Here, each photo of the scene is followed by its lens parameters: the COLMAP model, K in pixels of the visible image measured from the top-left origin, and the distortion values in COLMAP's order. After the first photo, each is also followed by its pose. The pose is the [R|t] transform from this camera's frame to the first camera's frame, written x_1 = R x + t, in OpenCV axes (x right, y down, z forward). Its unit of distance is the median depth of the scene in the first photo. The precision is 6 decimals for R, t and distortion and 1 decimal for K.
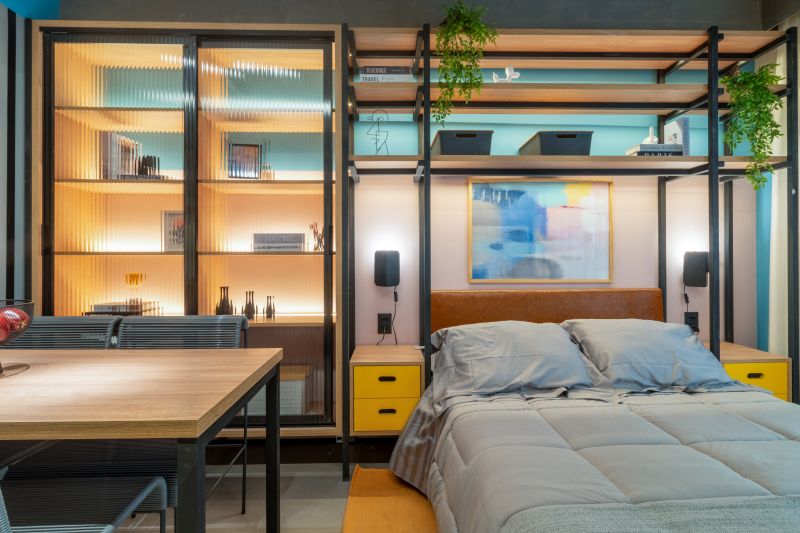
lens RADIAL K [[399.6, 0, 400.0], [0, 399.6, 266.5], [0, 0, 1]] dist [0.008840, 0.000295]
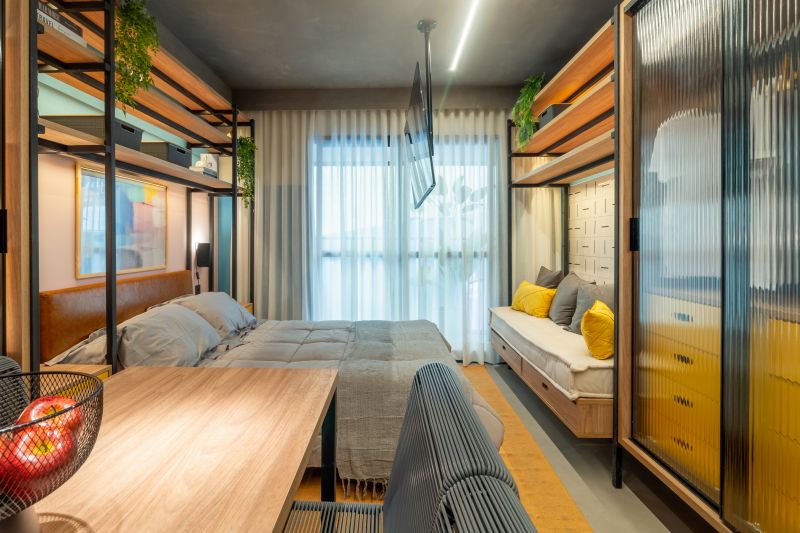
lens RADIAL K [[399.6, 0, 400.0], [0, 399.6, 266.5], [0, 0, 1]] dist [0.008840, 0.000295]
pose [[0.022204, -0.062650, 0.997789, -0.719122], [0.008951, 0.998007, 0.062464, -0.036870], [-0.999713, 0.007545, 0.022721, 0.264316]]
